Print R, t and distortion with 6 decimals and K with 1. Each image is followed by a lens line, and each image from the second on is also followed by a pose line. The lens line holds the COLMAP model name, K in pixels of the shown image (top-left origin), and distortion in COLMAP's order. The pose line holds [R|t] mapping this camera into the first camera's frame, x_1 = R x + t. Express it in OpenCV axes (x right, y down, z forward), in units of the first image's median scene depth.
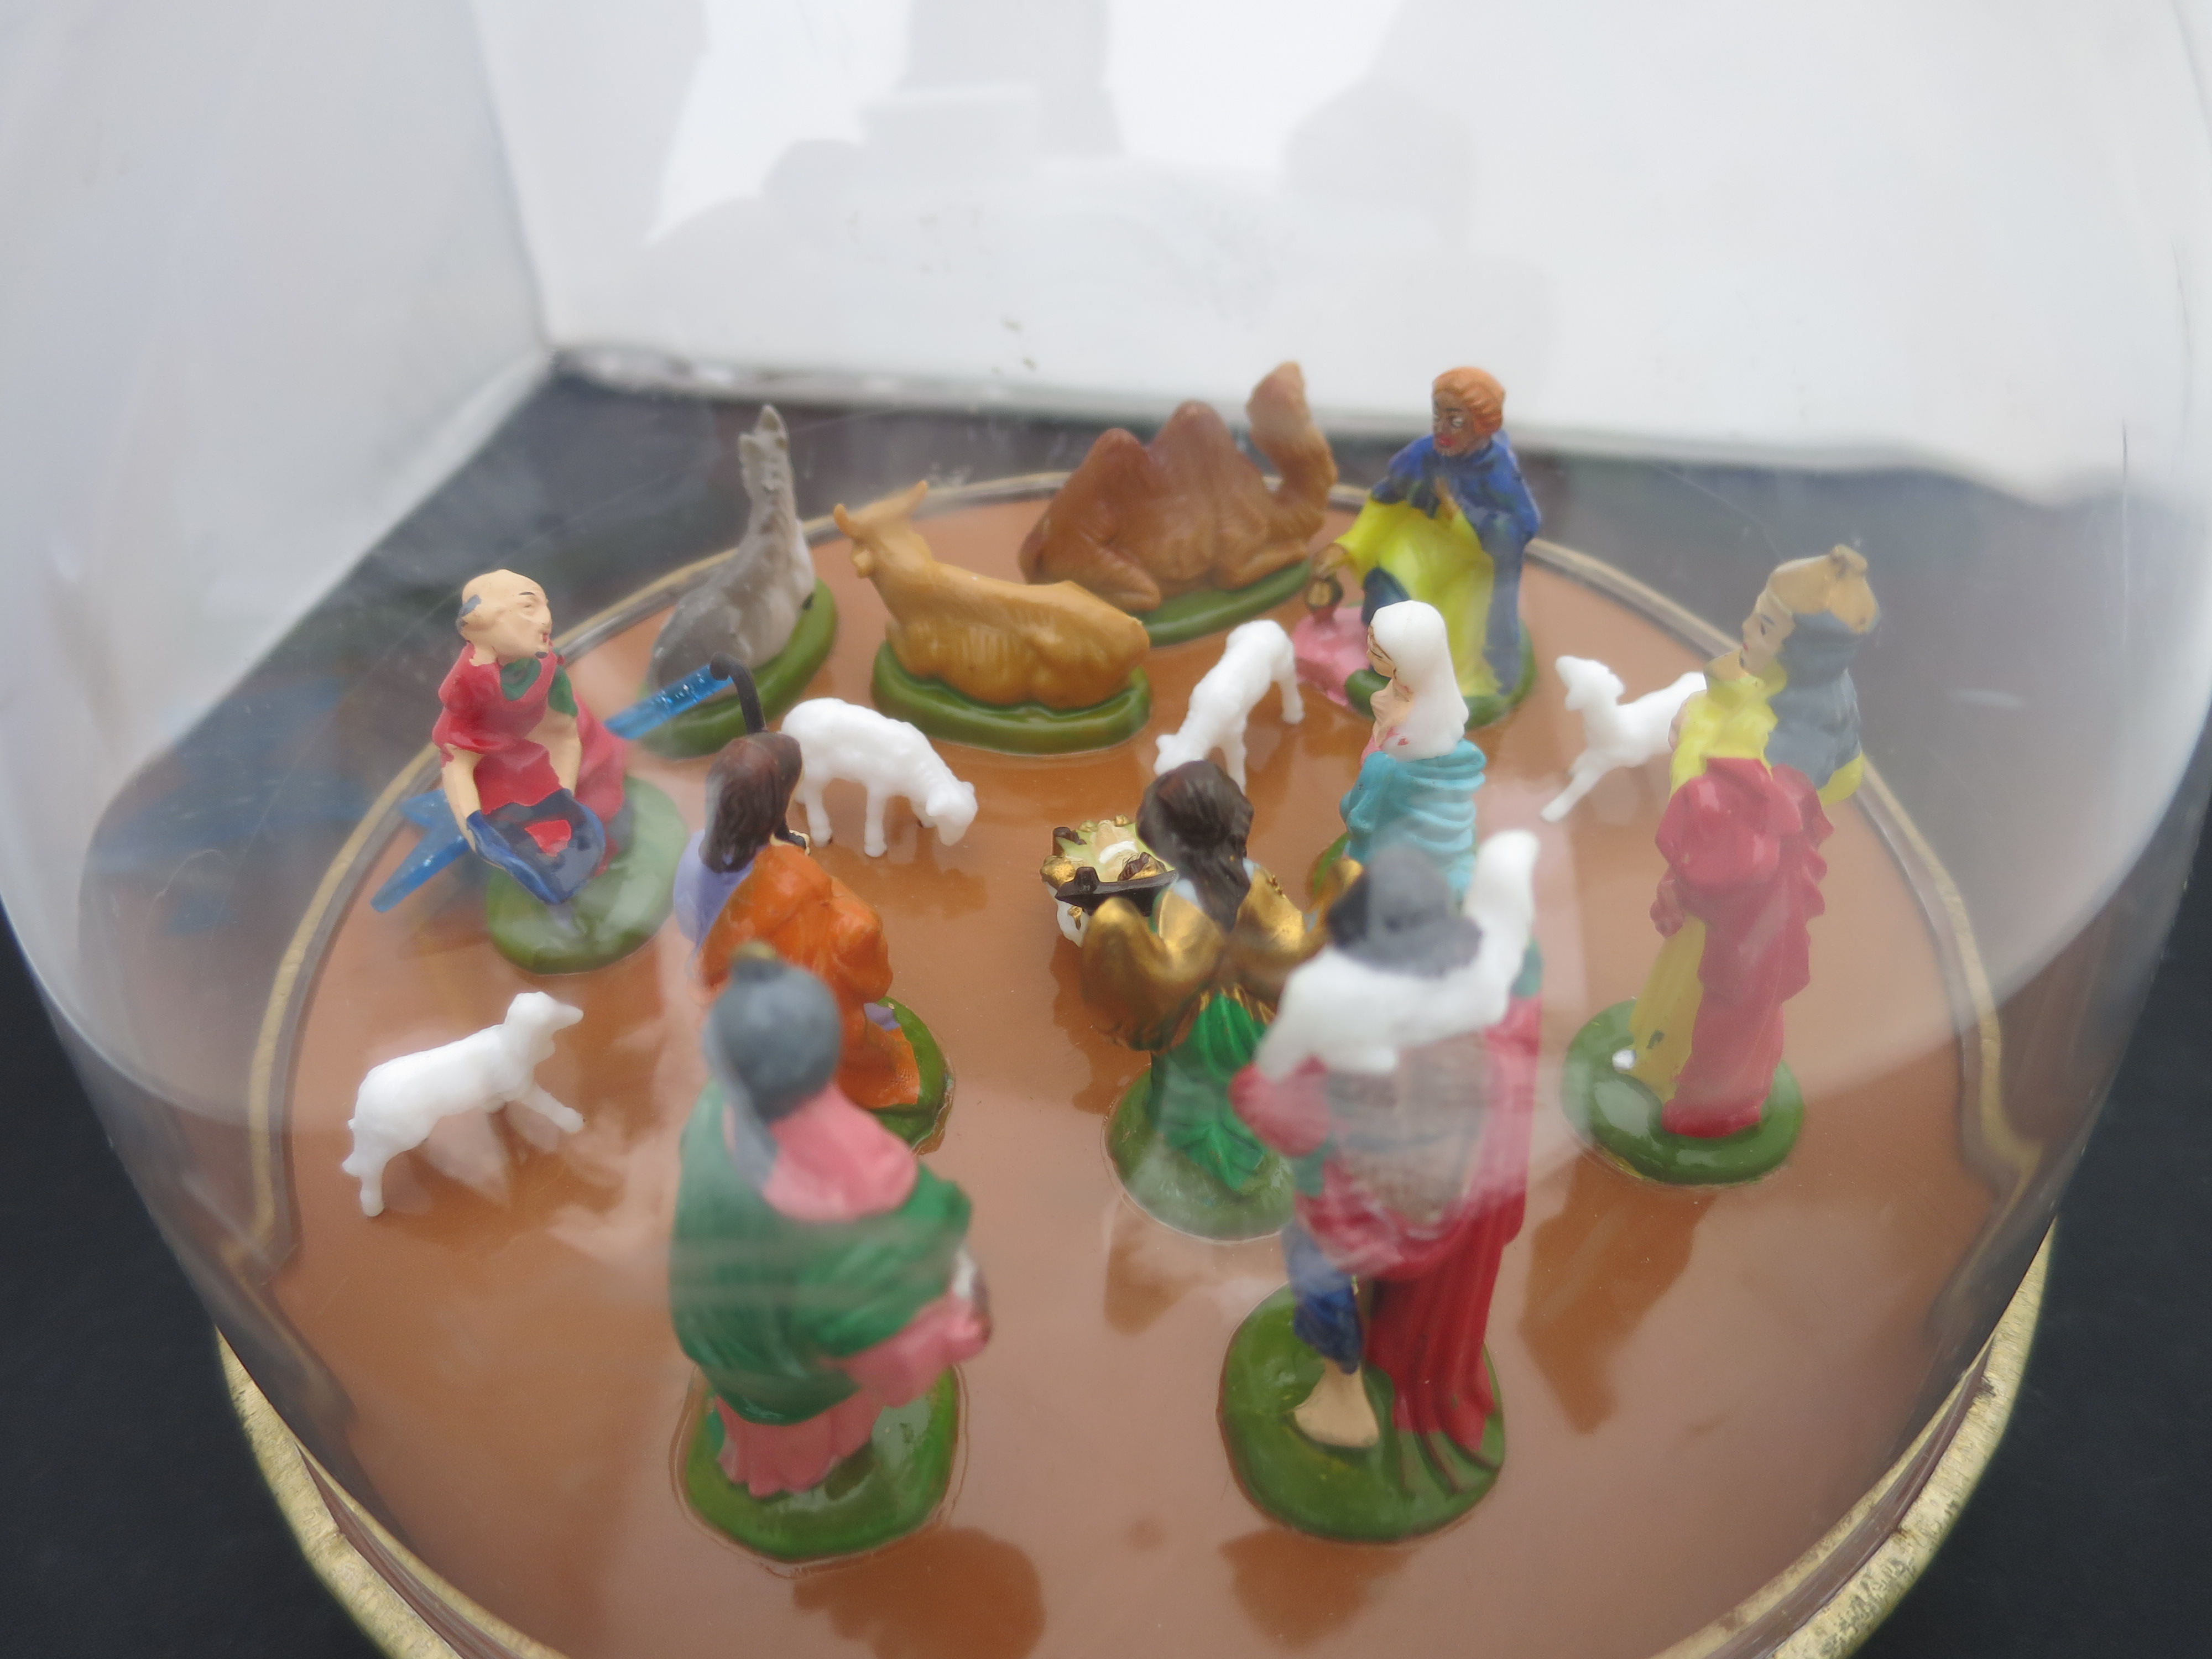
lens RADIAL K [[1532.8, 0, 1106.0], [0, 1532.8, 829.5], [0, 0, 1]] dist [-0.066409, -0.000747]
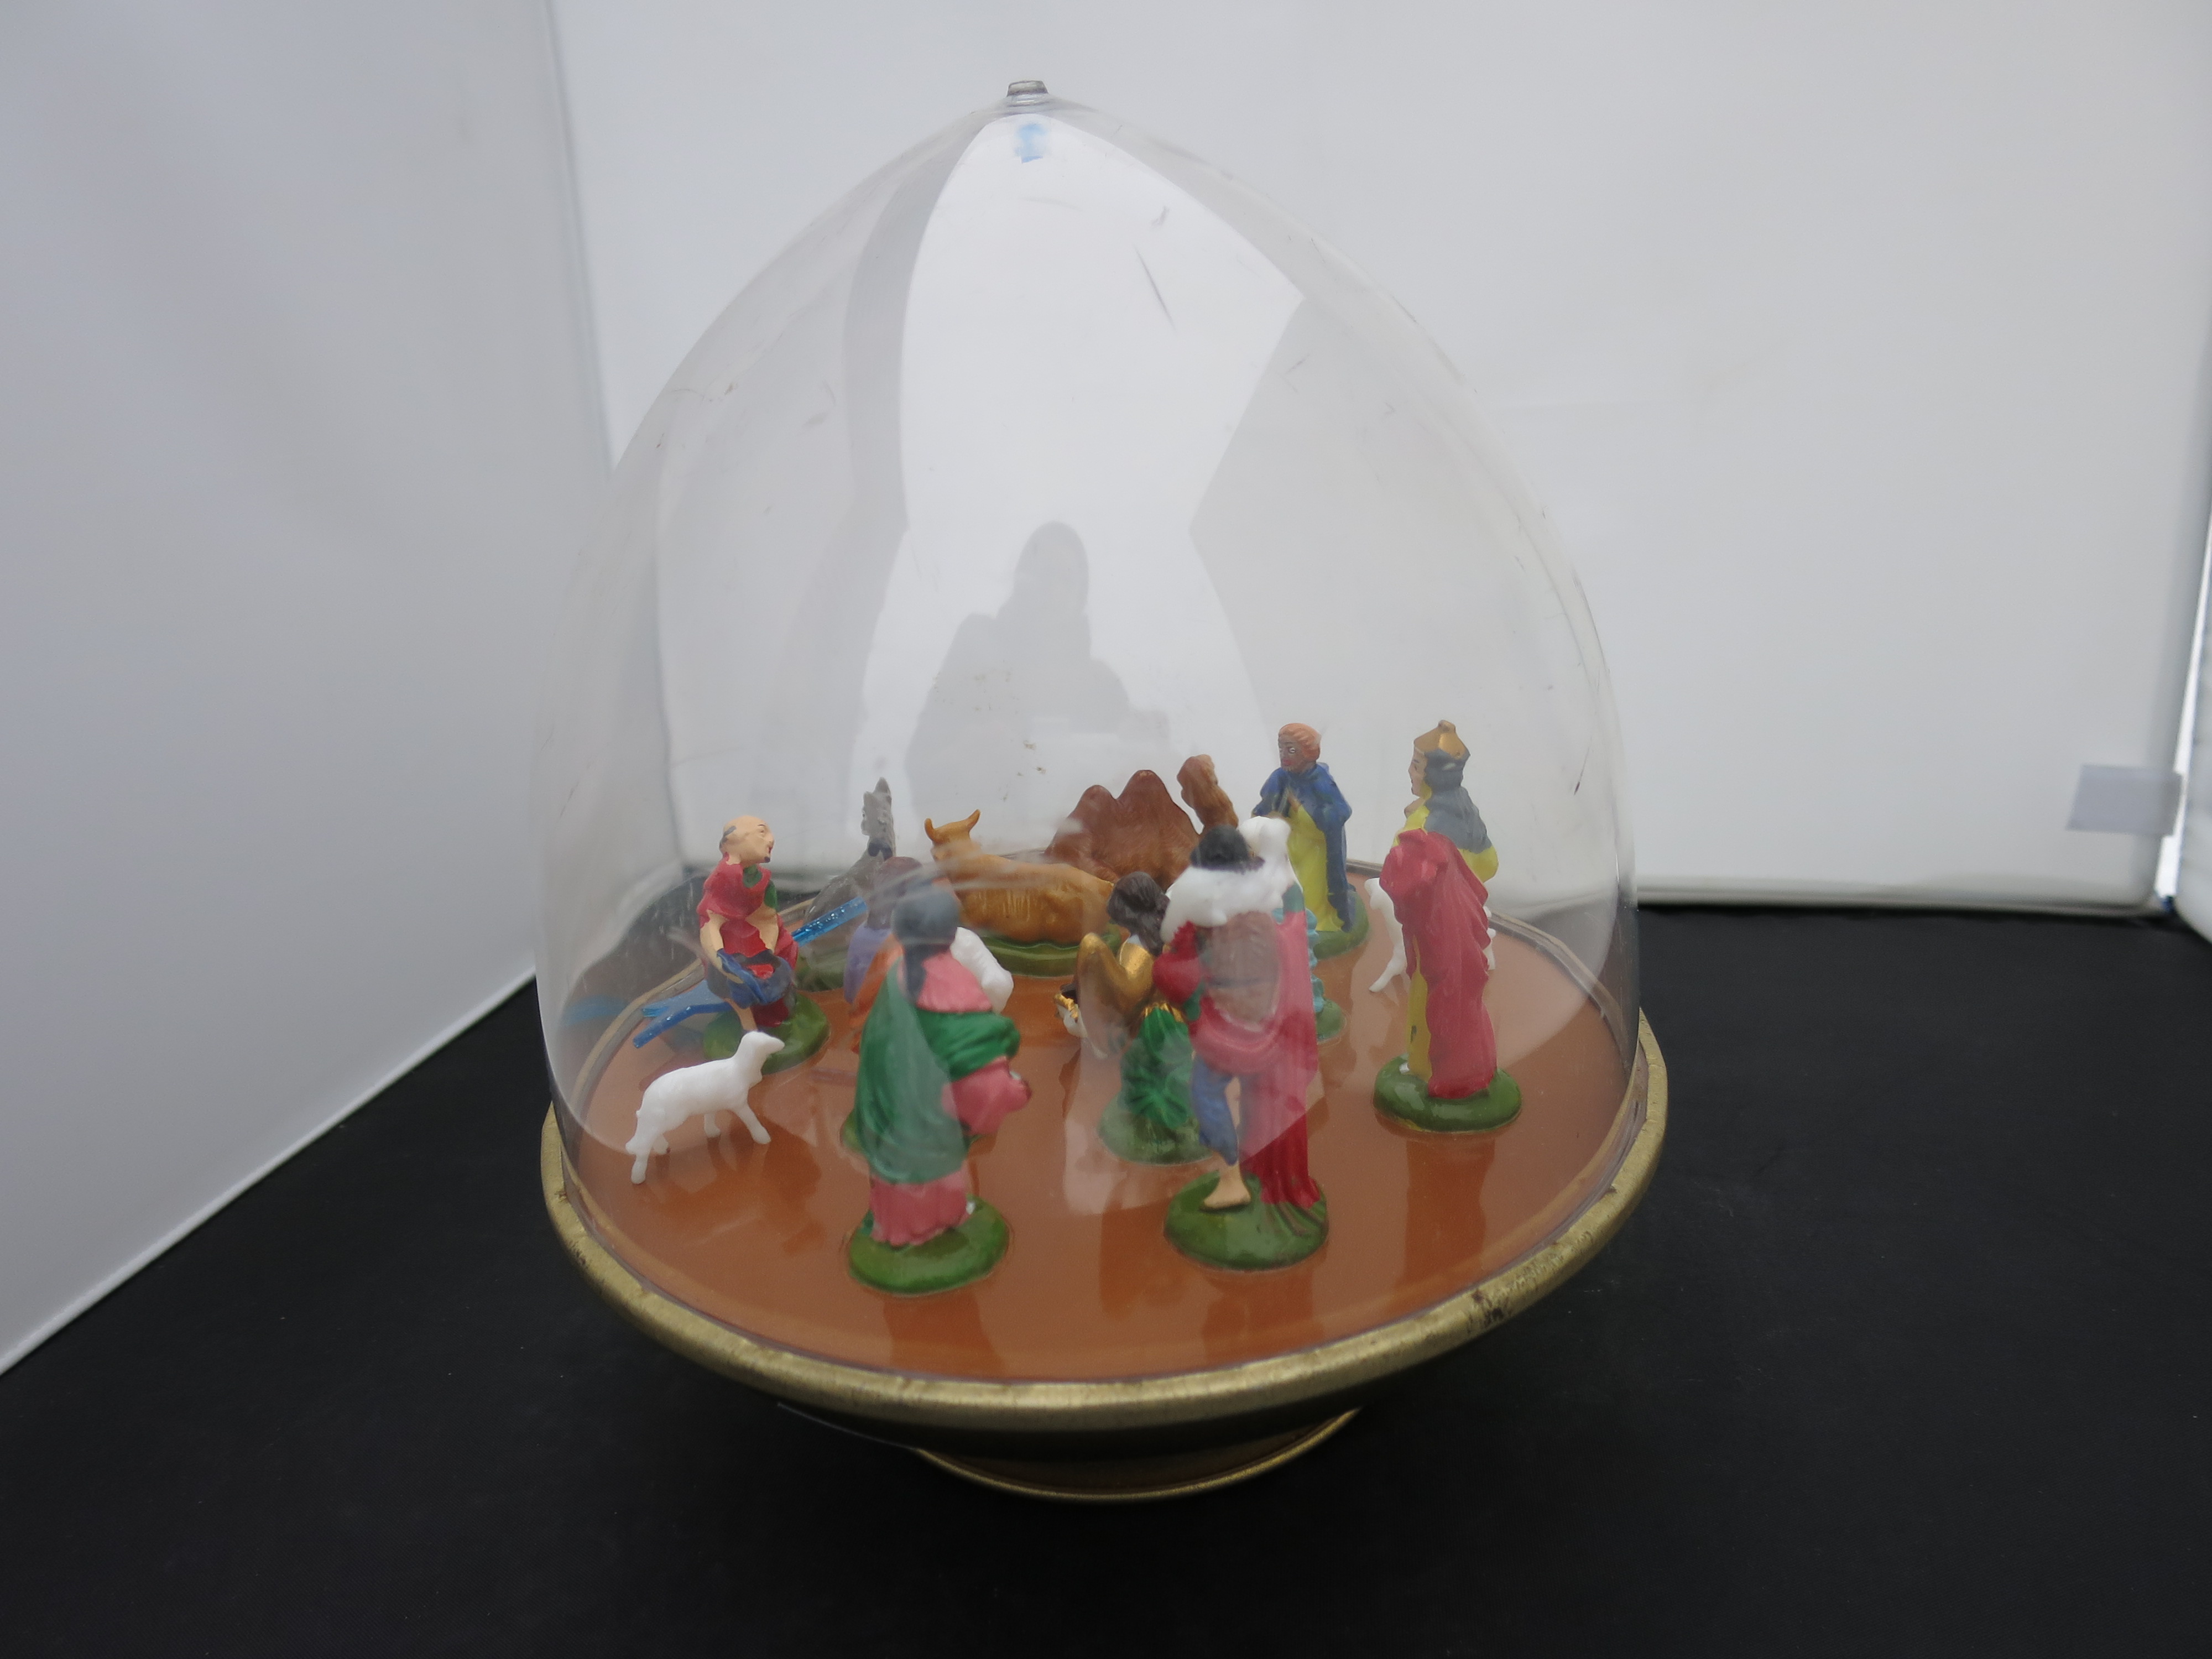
lens RADIAL K [[1532.8, 0, 1106.0], [0, 1532.8, 829.5], [0, 0, 1]] dist [-0.066409, -0.000747]
pose [[0.999795, -0.018722, 0.007726, 0.004928], [0.020253, 0.921300, -0.388325, 0.550718], [0.000153, 0.388402, 0.921490, -0.643191]]
